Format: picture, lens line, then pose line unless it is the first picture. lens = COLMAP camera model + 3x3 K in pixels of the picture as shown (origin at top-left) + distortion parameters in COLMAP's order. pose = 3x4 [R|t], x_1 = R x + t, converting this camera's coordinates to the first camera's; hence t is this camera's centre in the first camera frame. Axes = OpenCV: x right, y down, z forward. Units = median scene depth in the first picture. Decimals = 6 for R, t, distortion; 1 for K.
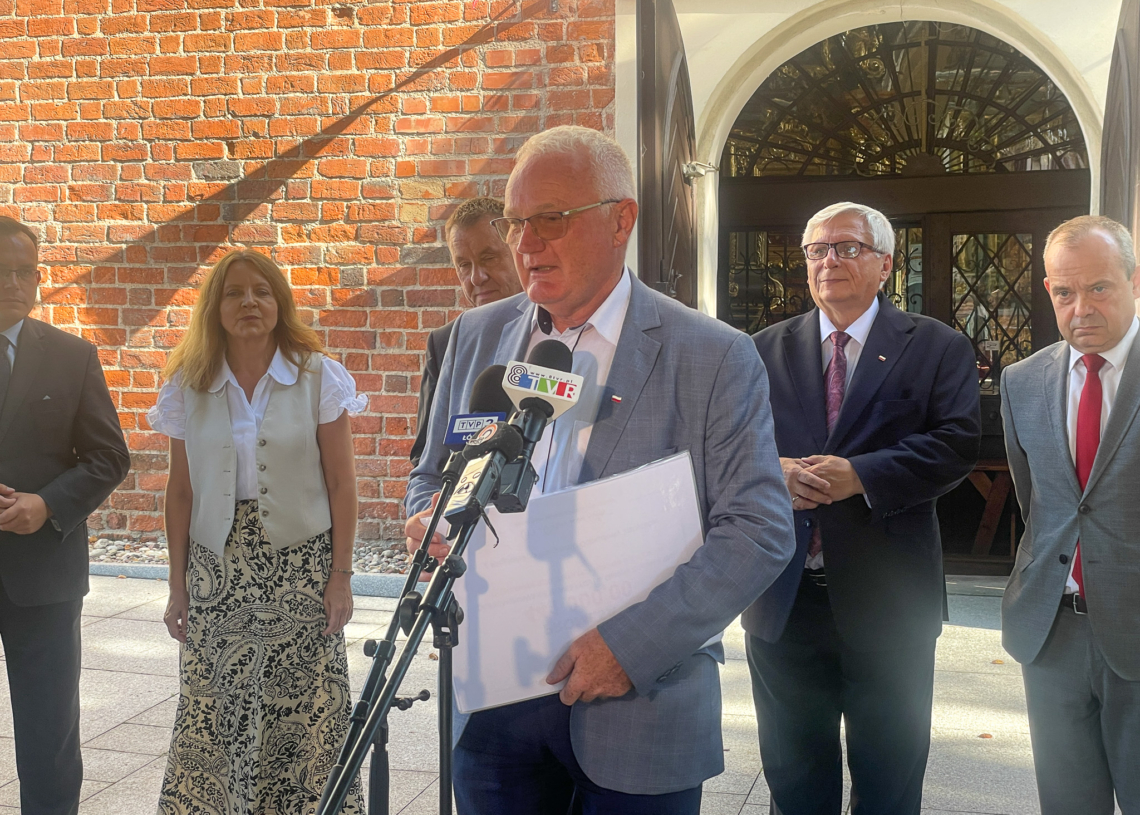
lens RADIAL K [[1745.2, 0, 554.0], [0, 1745.2, 403.8], [0, 0, 1]] dist [0.142412, -0.213967]
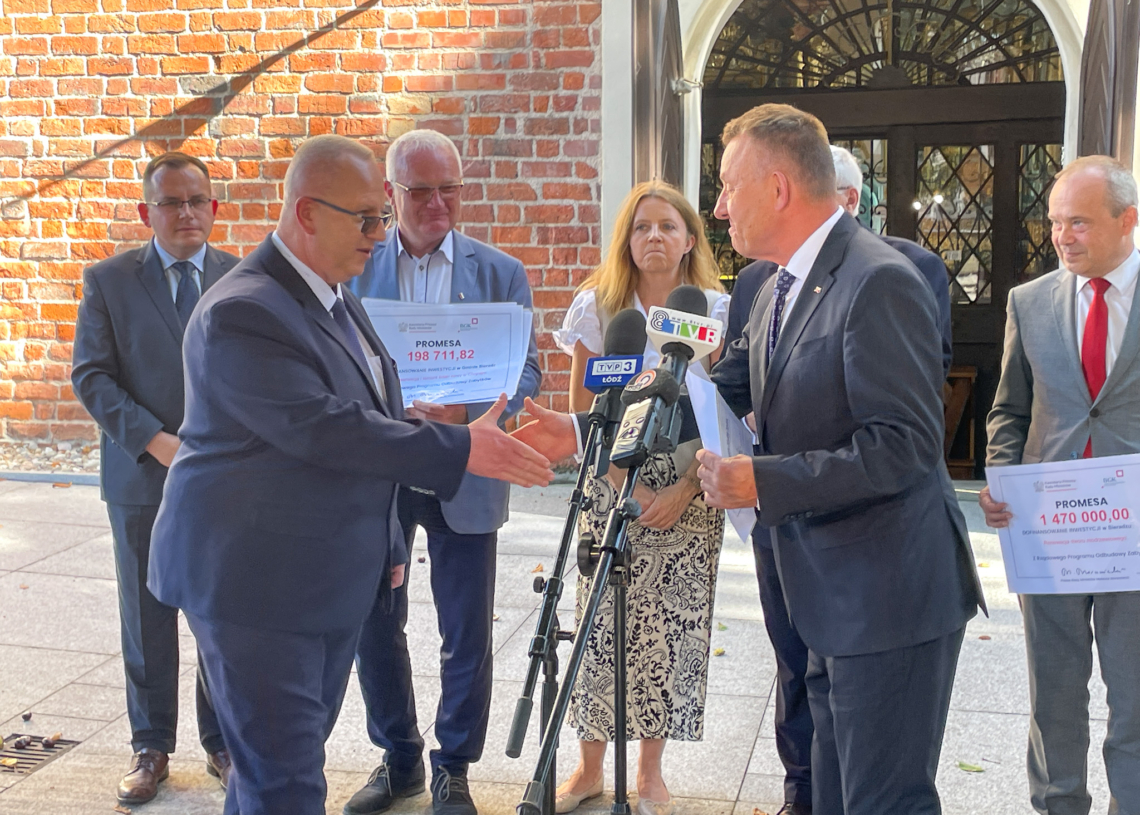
lens RADIAL K [[1709.4, 0, 534.1], [0, 1709.4, 411.2], [0, 0, 1]] dist [0.159009, -0.468096]
pose [[0.999426, -0.006024, 0.033323, -0.036608], [0.003920, 0.998014, 0.062871, -0.007544], [-0.033635, -0.062704, 0.997465, -0.004582]]
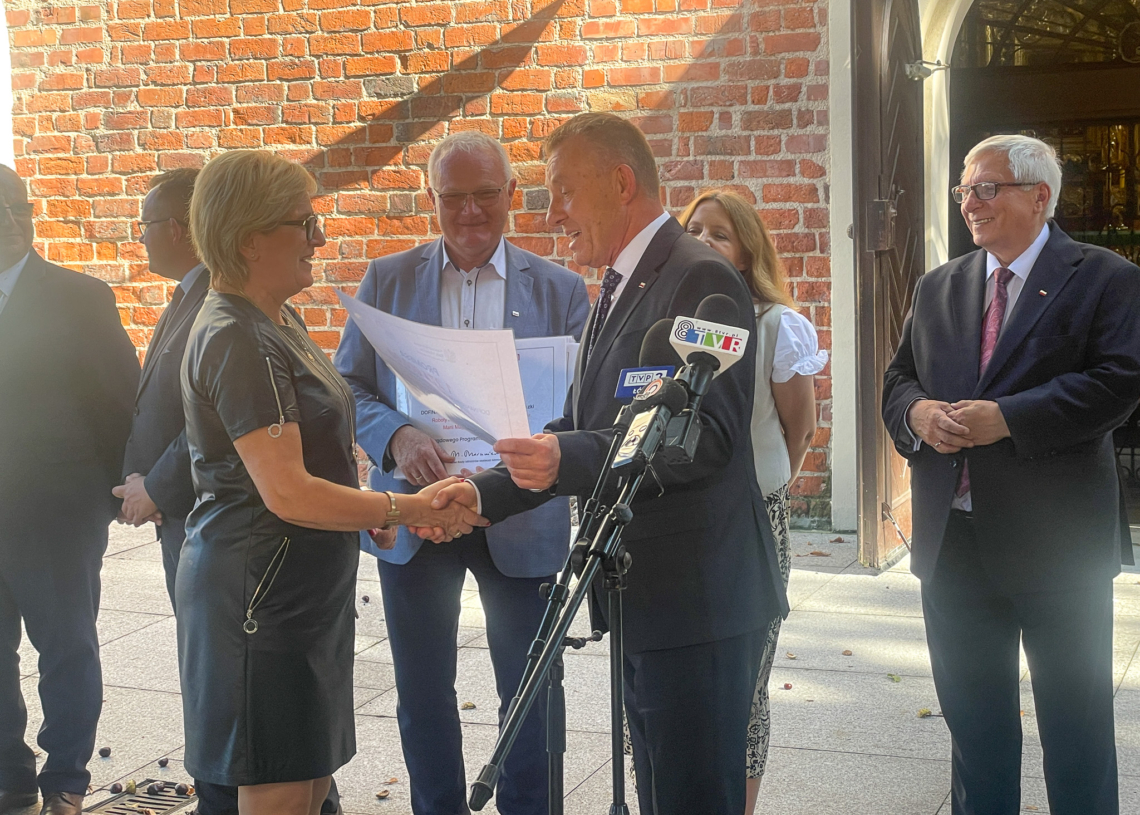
lens RADIAL K [[2058.5, 0, 521.3], [0, 2058.5, 403.2], [0, 0, 1]] dist [0.094895, 0.325864]
pose [[0.991878, -0.012012, -0.126625, 0.010474], [0.016591, 0.999244, 0.035163, -0.005019], [0.126107, -0.036978, 0.991327, -0.062262]]
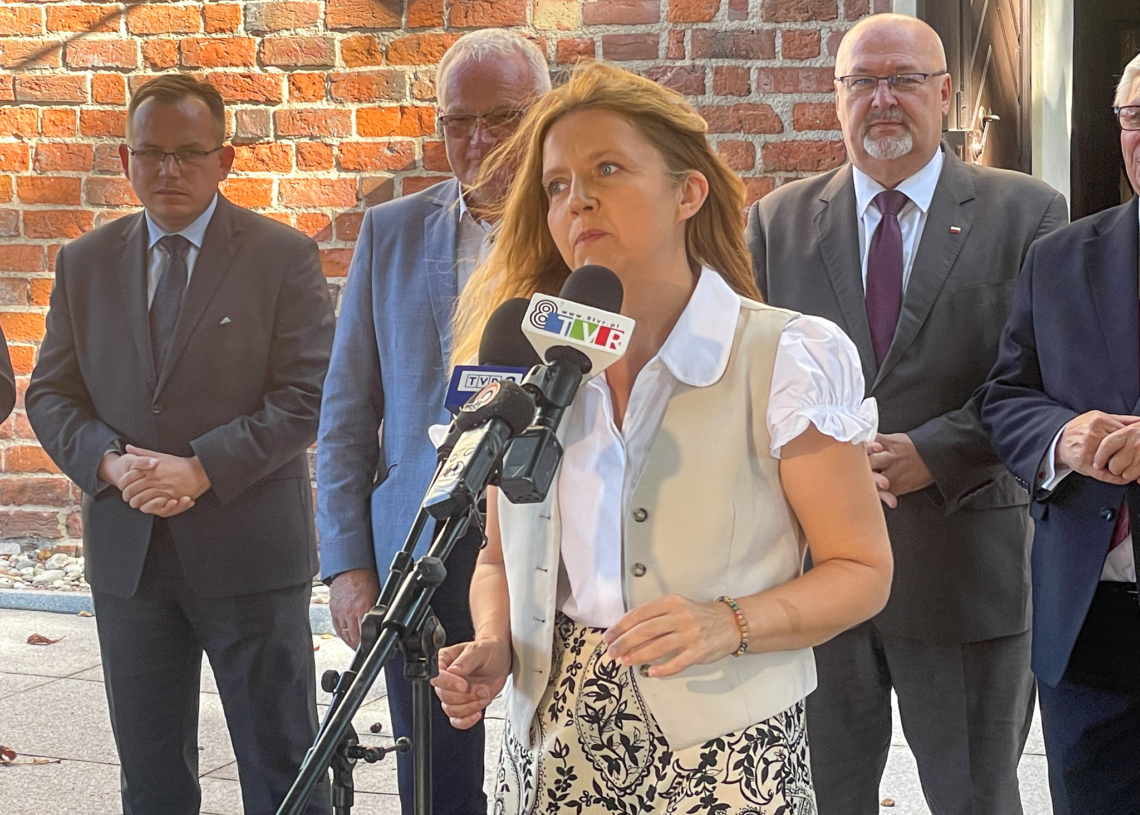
lens RADIAL K [[3201.4, 0, 536.9], [0, 3201.4, 407.9], [0, 0, 1]] dist [0.053989, 0.688950]
pose [[0.993620, -0.000563, -0.112782, 0.035842], [0.003633, 0.999628, 0.027014, -0.003837], [0.112725, -0.027251, 0.993252, -0.091471]]
